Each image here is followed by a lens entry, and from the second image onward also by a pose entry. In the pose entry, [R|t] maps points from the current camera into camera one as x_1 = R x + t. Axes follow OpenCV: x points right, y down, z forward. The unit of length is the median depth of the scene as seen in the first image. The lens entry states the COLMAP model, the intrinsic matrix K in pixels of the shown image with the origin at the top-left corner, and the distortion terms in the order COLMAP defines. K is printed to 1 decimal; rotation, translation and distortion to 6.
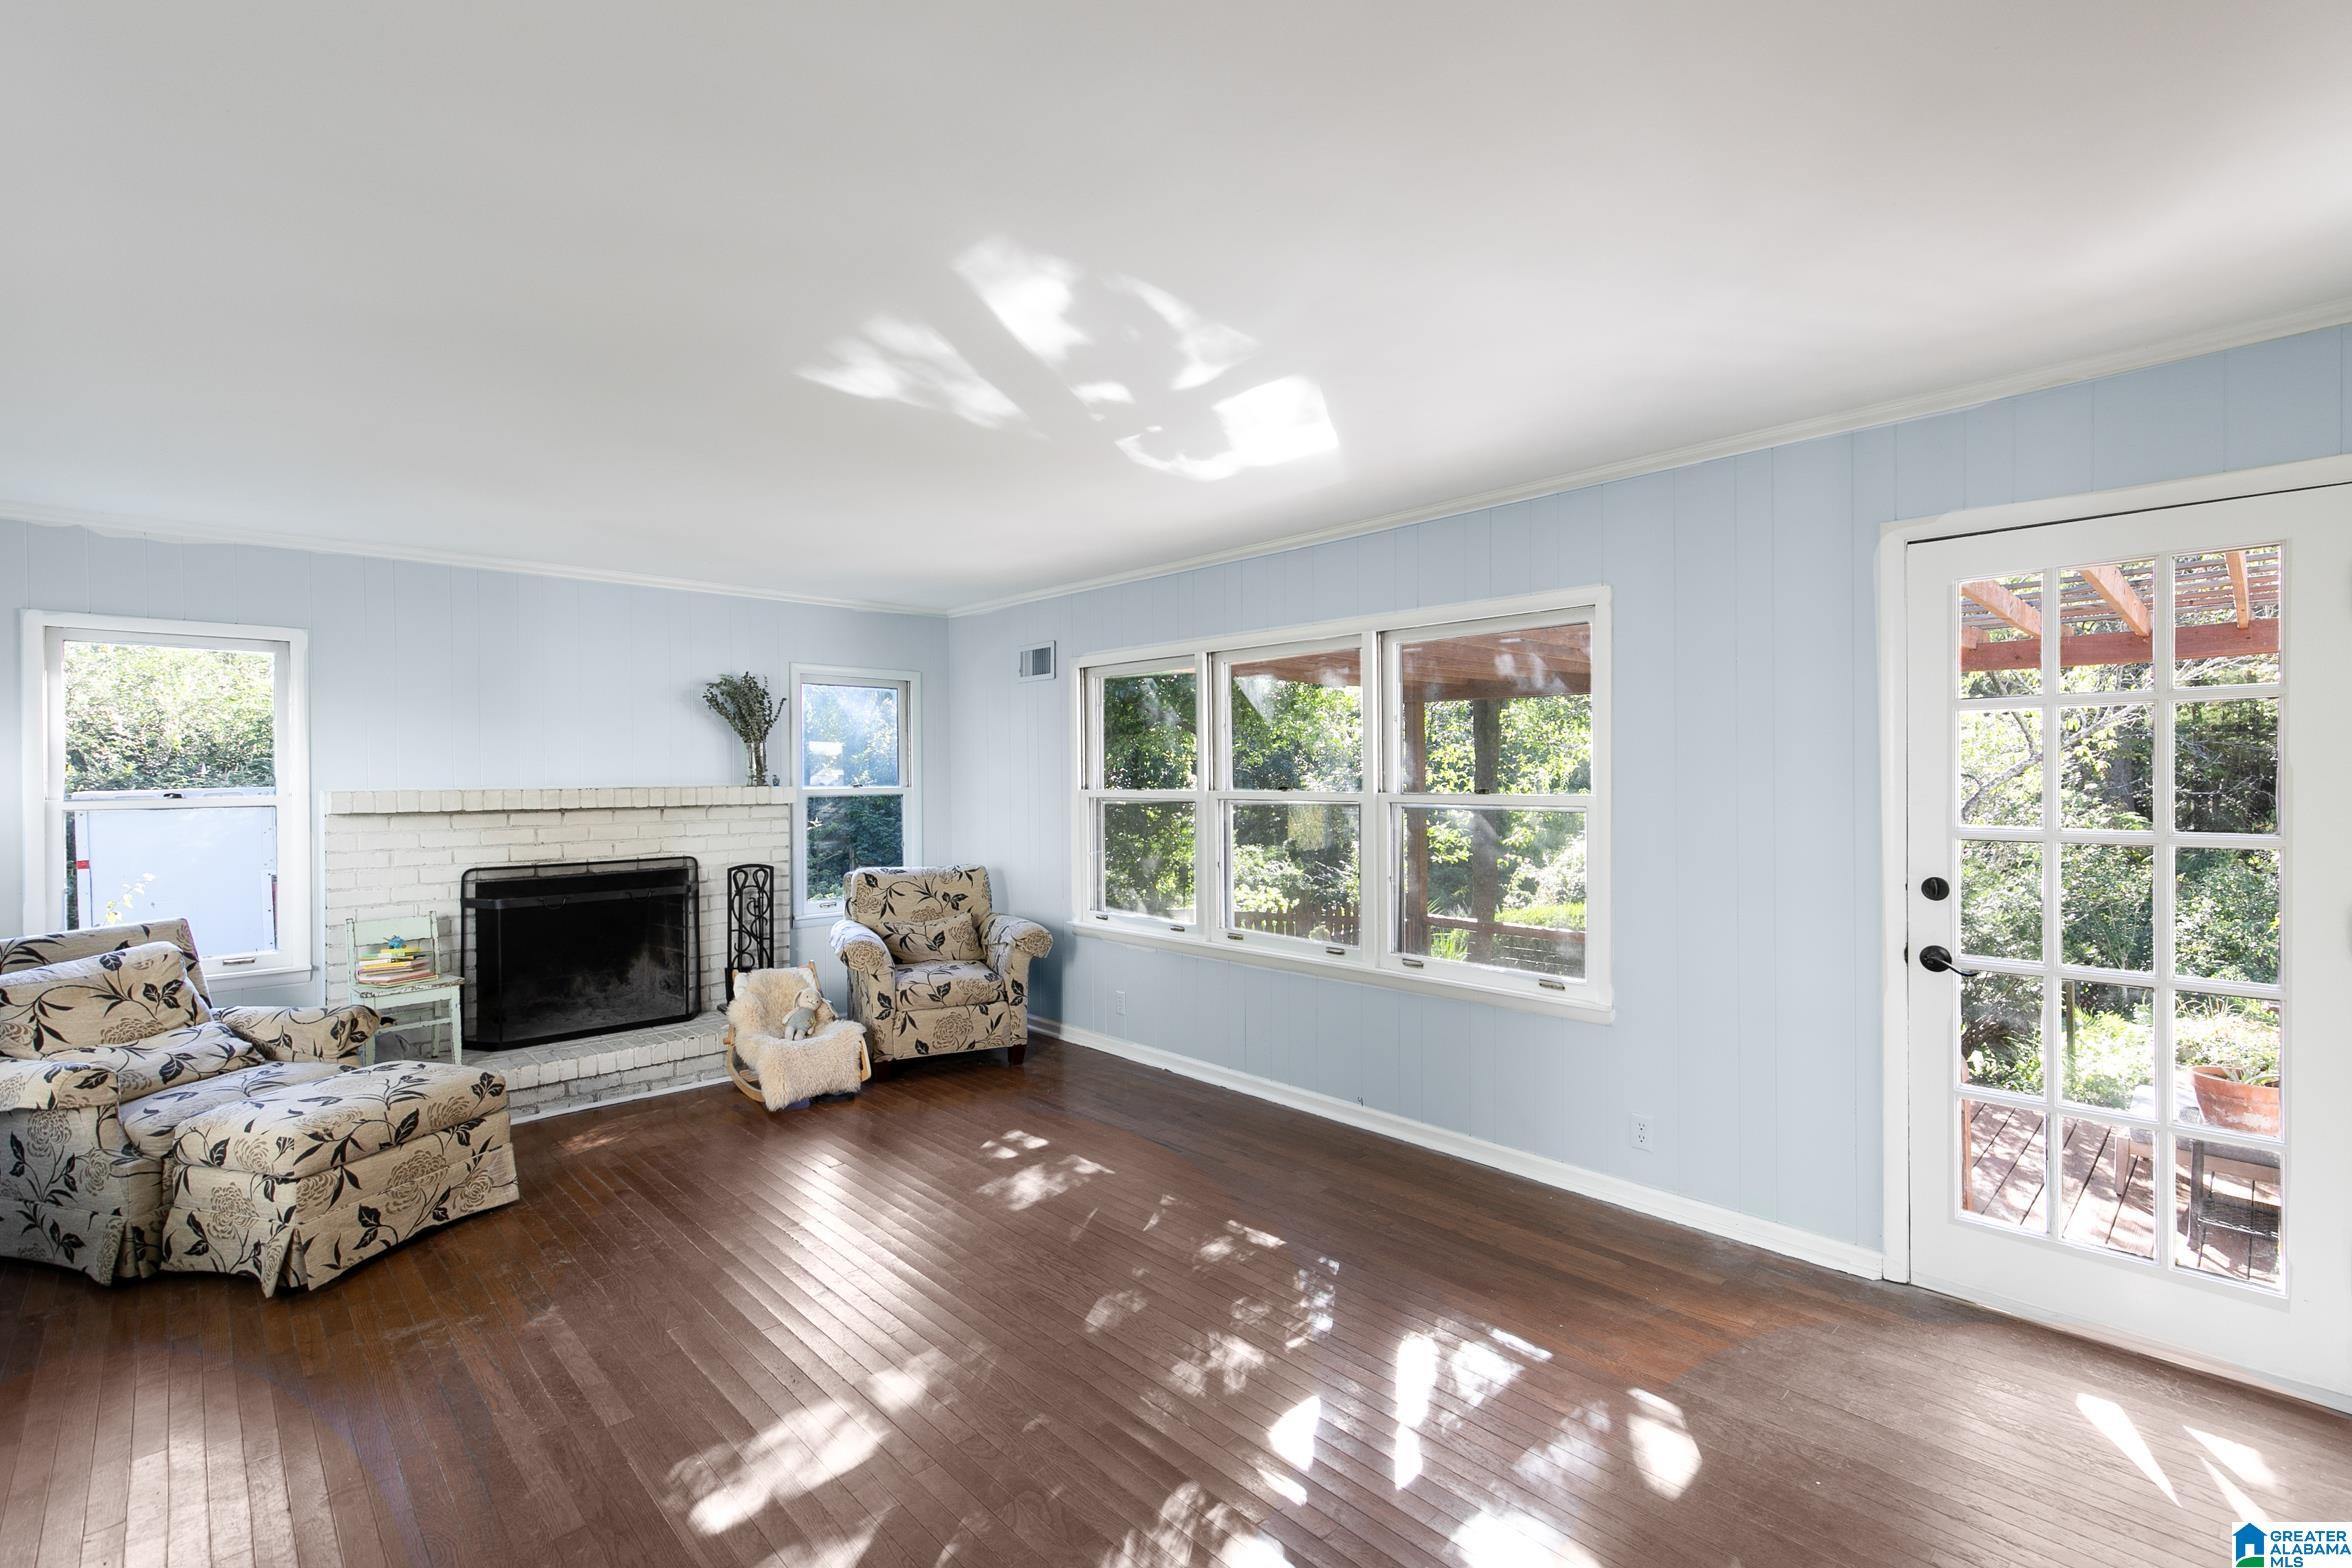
lens RADIAL K [[1052.7, 0, 1169.2], [0, 1052.7, 778.7], [0, 0, 1]] dist [0.011942, -0.002897]
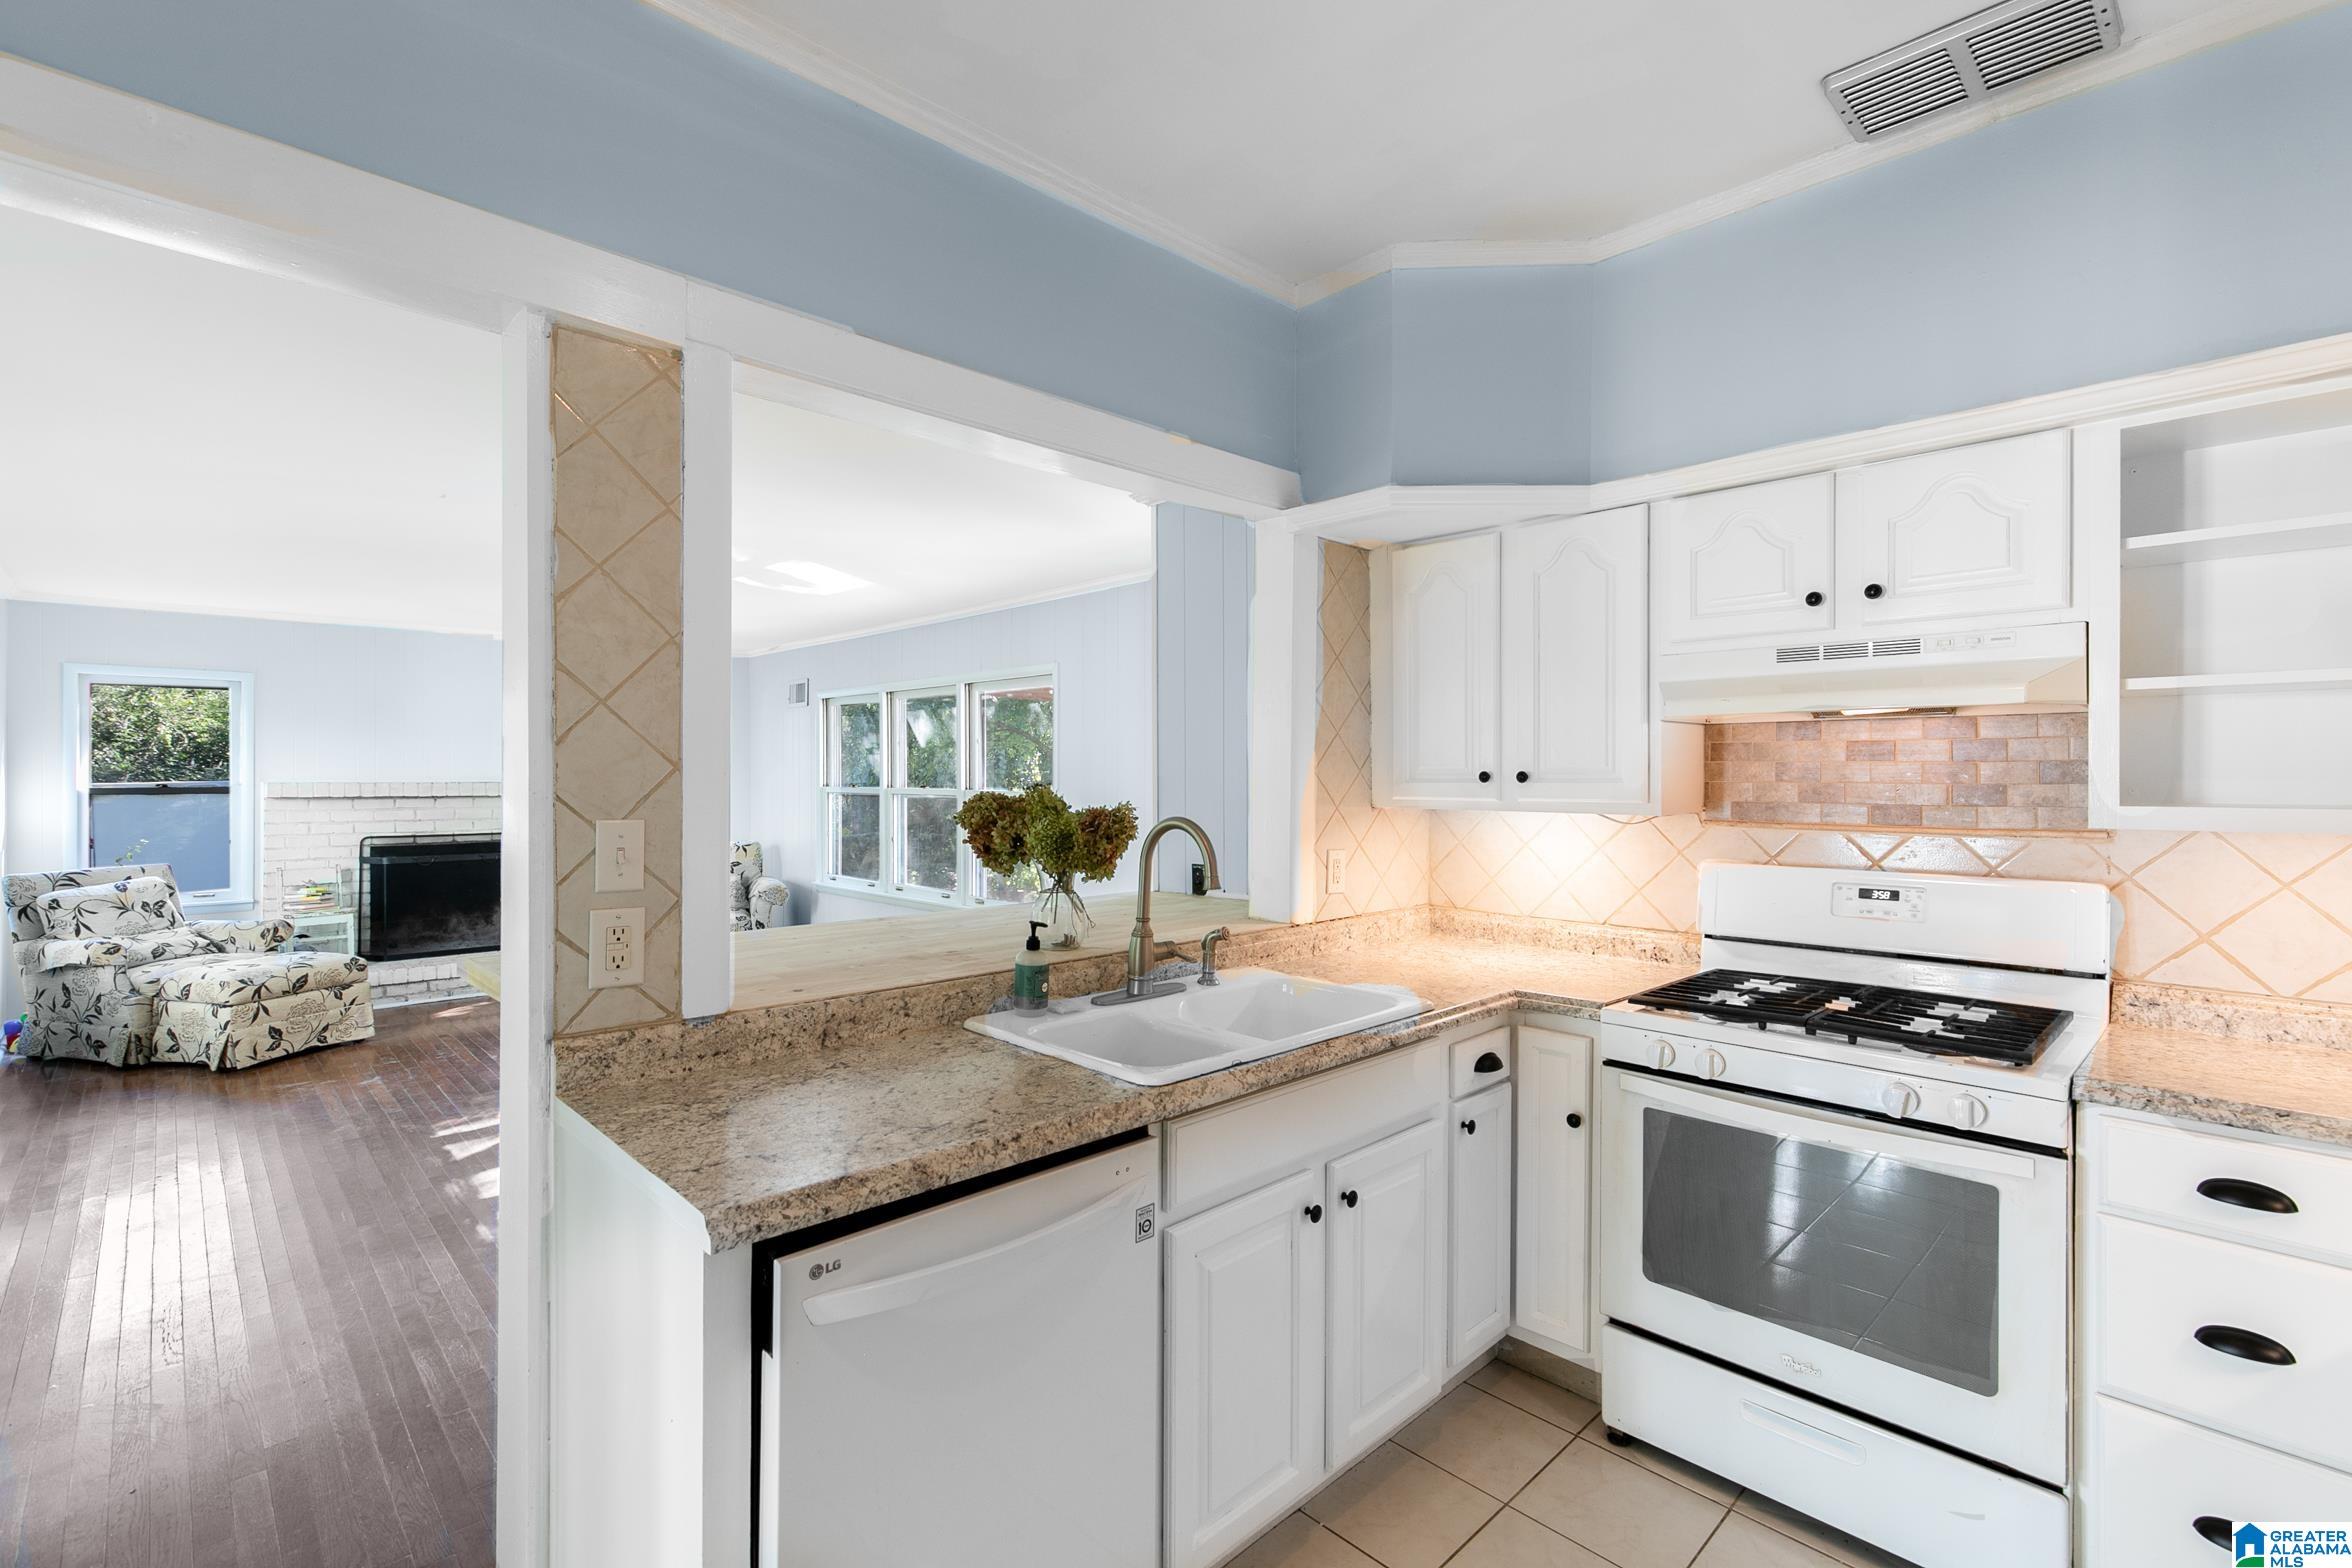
lens RADIAL K [[1052.7, 0, 1169.2], [0, 1052.7, 778.7], [0, 0, 1]] dist [0.011942, -0.002897]
pose [[0.999935, 0.009551, 0.006199, 0.617695], [-0.009542, 0.999953, -0.001445, -0.004091], [-0.006213, 0.001386, 0.999980, -0.659489]]
